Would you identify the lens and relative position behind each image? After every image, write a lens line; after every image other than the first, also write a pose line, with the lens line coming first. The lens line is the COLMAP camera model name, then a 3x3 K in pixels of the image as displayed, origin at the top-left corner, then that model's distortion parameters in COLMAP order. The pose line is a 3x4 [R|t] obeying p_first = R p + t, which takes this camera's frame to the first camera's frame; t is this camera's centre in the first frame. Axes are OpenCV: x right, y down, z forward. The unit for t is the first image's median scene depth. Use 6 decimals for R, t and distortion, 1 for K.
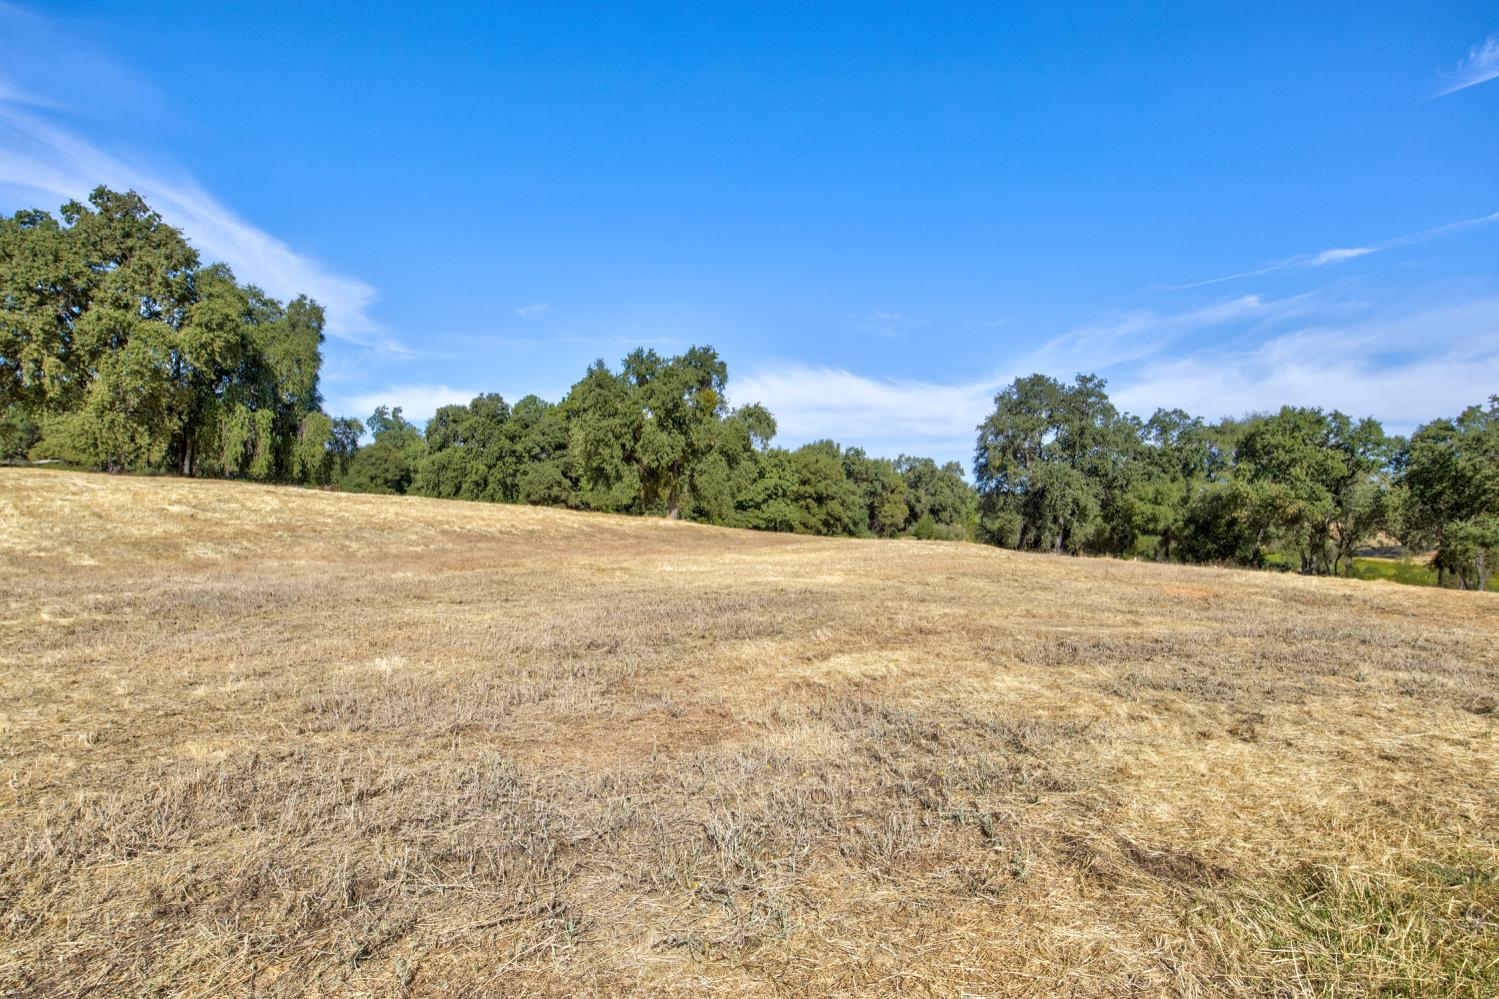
lens RADIAL K [[743.7, 0, 754.2], [0, 743.7, 509.3], [0, 0, 1]] dist [-0.005213, -0.001471]
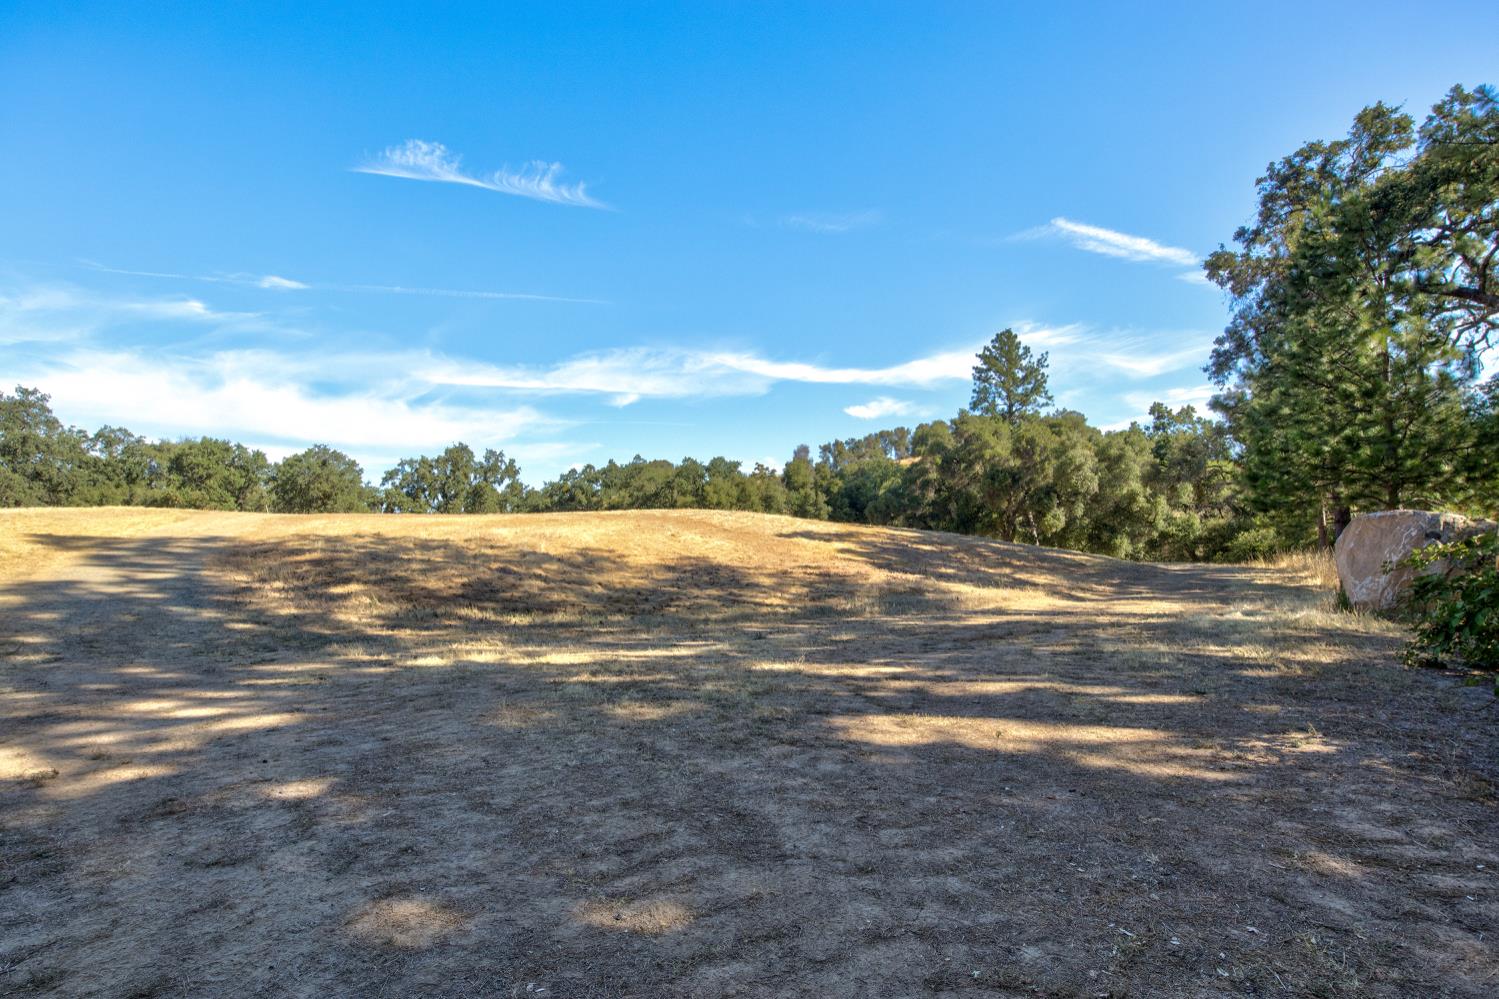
lens RADIAL K [[747.9, 0, 743.0], [0, 747.9, 508.4], [0, 0, 1]] dist [-0.006717, -0.000958]
pose [[0.356150, 0.005130, 0.934415, -0.208691], [0.012415, 0.999871, -0.010221, 0.021794], [-0.934346, 0.015241, 0.356040, -0.389696]]
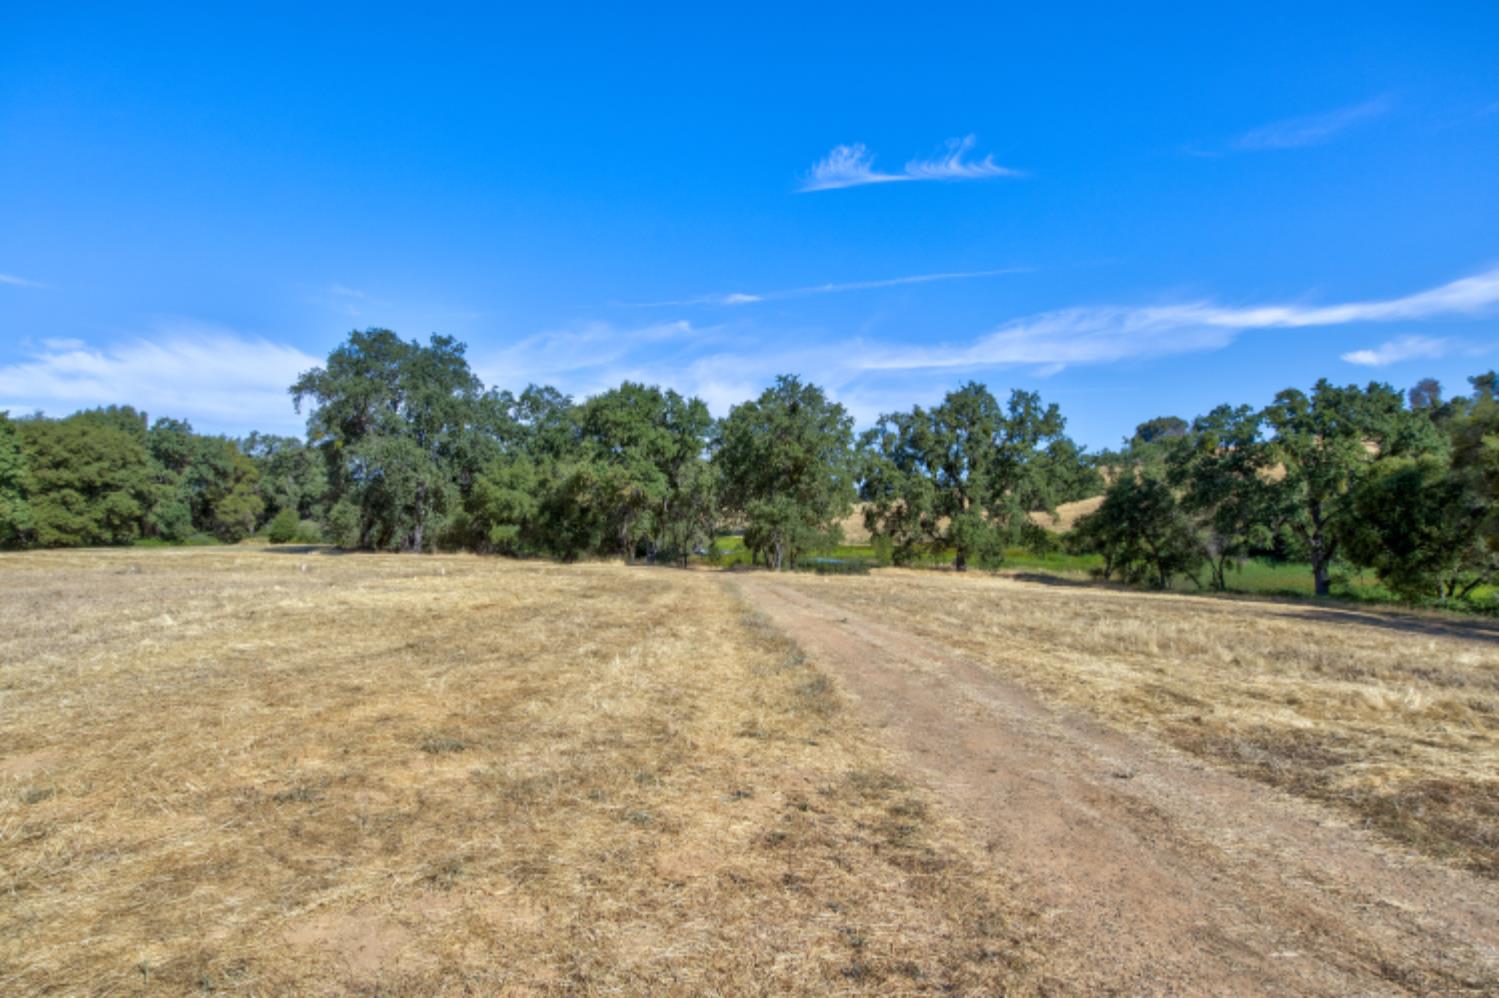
lens RADIAL K [[743.9, 0, 745.8], [0, 743.9, 504.8], [0, 0, 1]] dist [-0.003428, -0.000355]
pose [[0.787241, -0.018229, 0.616376, 0.203534], [0.018277, 0.999814, 0.006225, 0.010200], [-0.616374, 0.006364, 0.787428, 0.138182]]
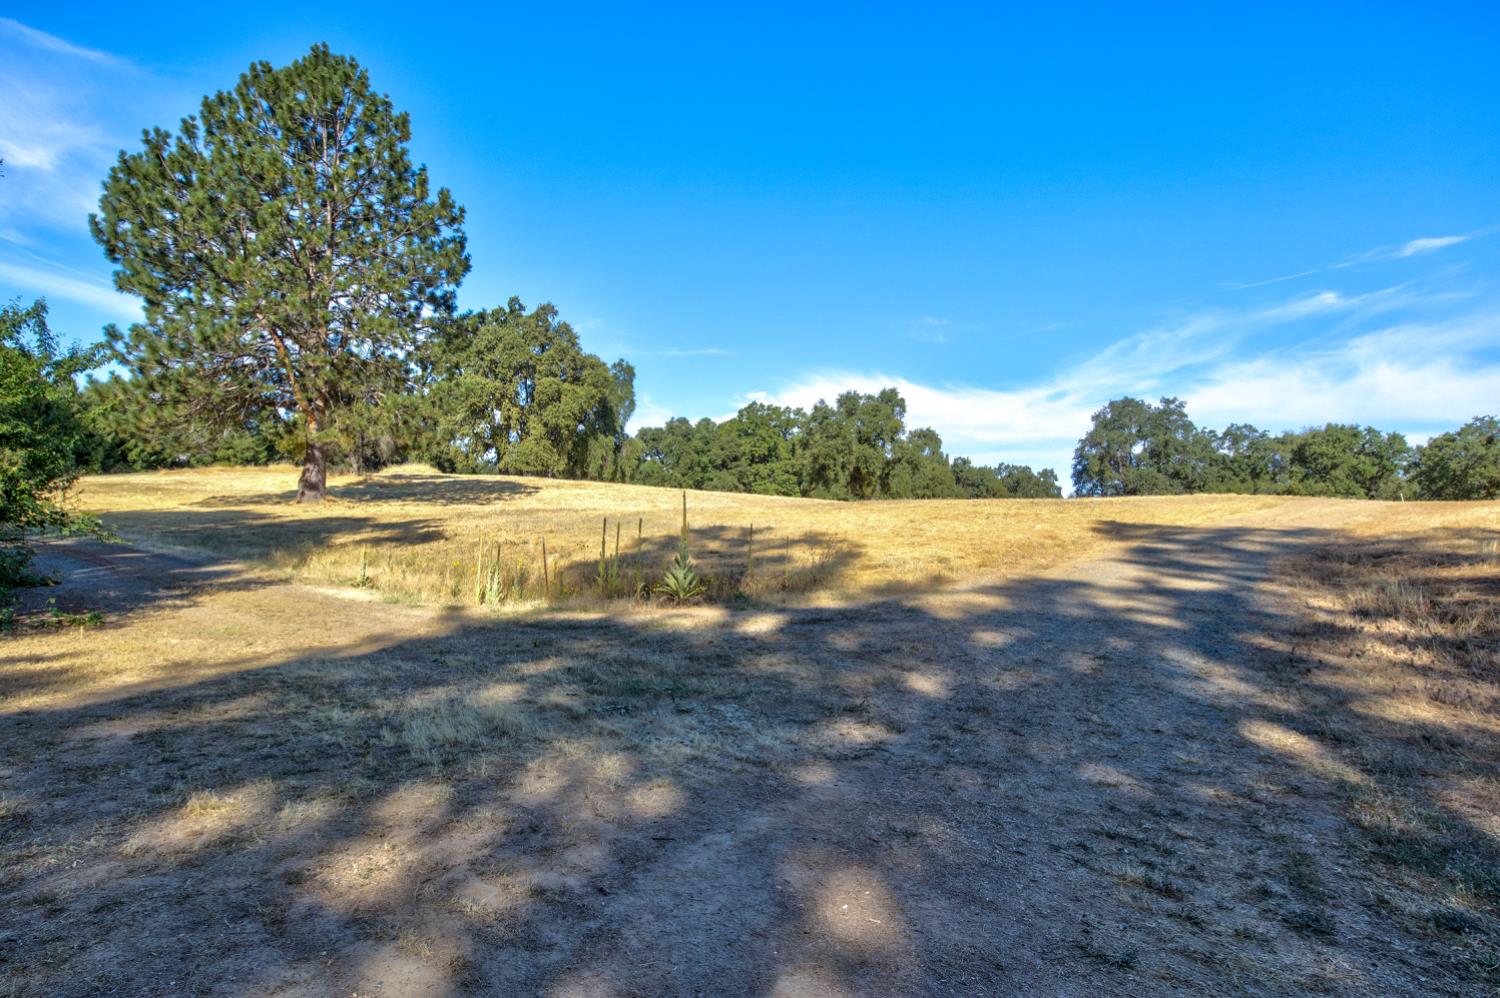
lens RADIAL K [[748.4, 0, 743.5], [0, 748.4, 507.9], [0, 0, 1]] dist [-0.006717, -0.000958]
pose [[0.995757, -0.002461, -0.091986, -0.156003], [0.001009, 0.999874, -0.015834, 0.024027], [0.092013, 0.015674, 0.995634, -0.324134]]
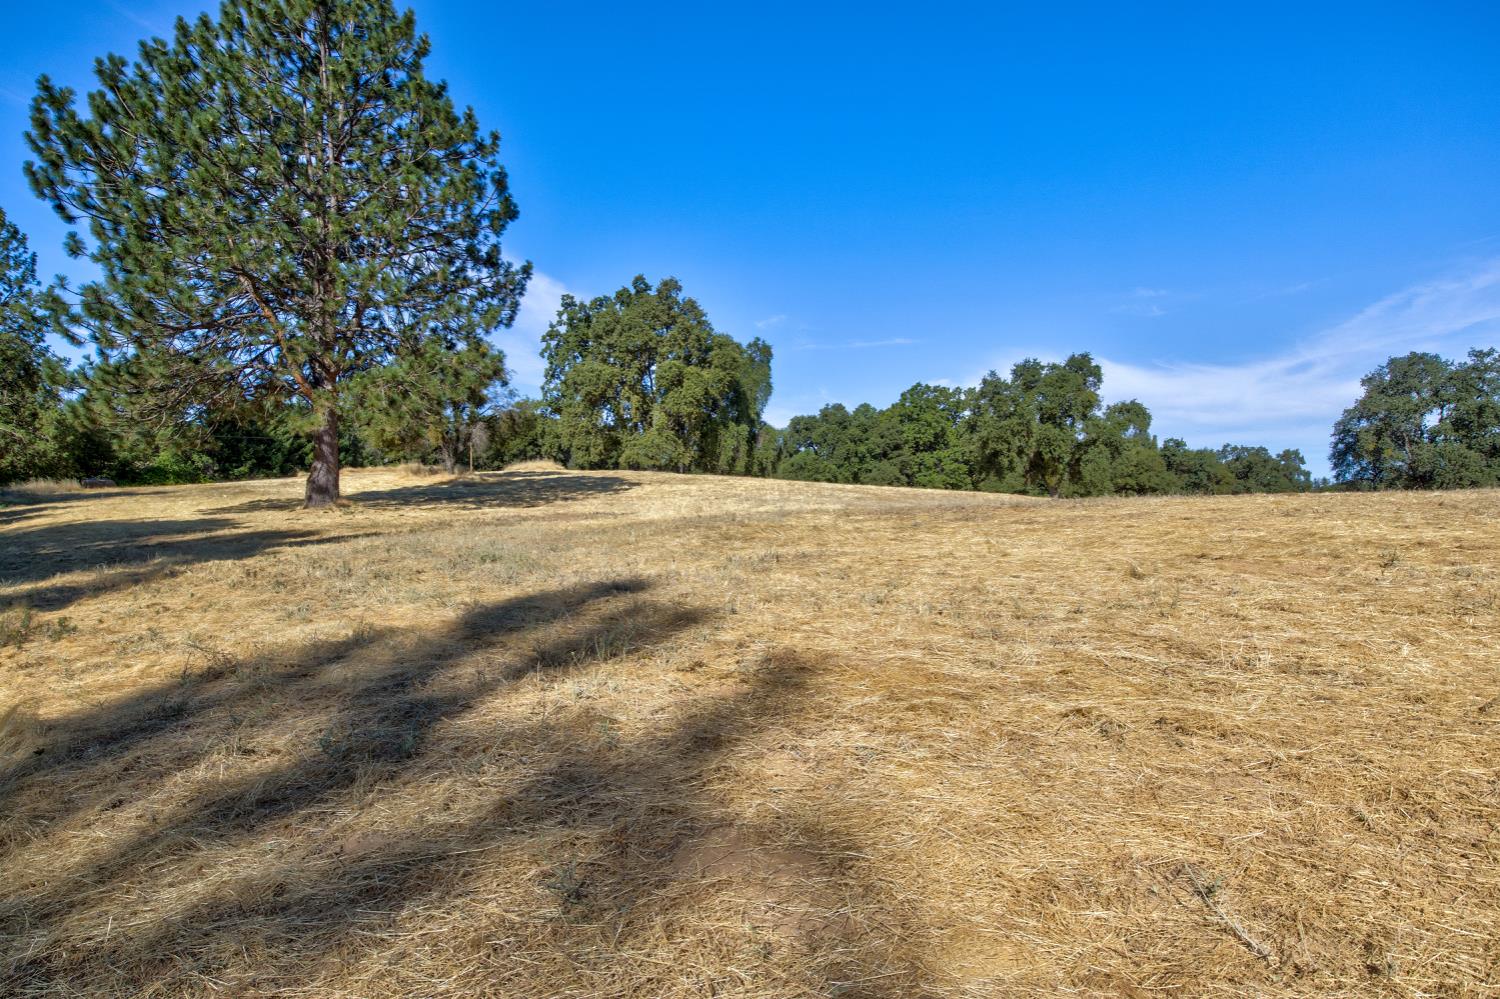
lens RADIAL K [[744.4, 0, 746.3], [0, 744.4, 505.3], [0, 0, 1]] dist [-0.003428, -0.000355]
pose [[0.947522, -0.011426, -0.319486, -0.139883], [0.008451, 0.999907, -0.010695, 0.017979], [0.319579, 0.007433, 0.947531, -0.185389]]
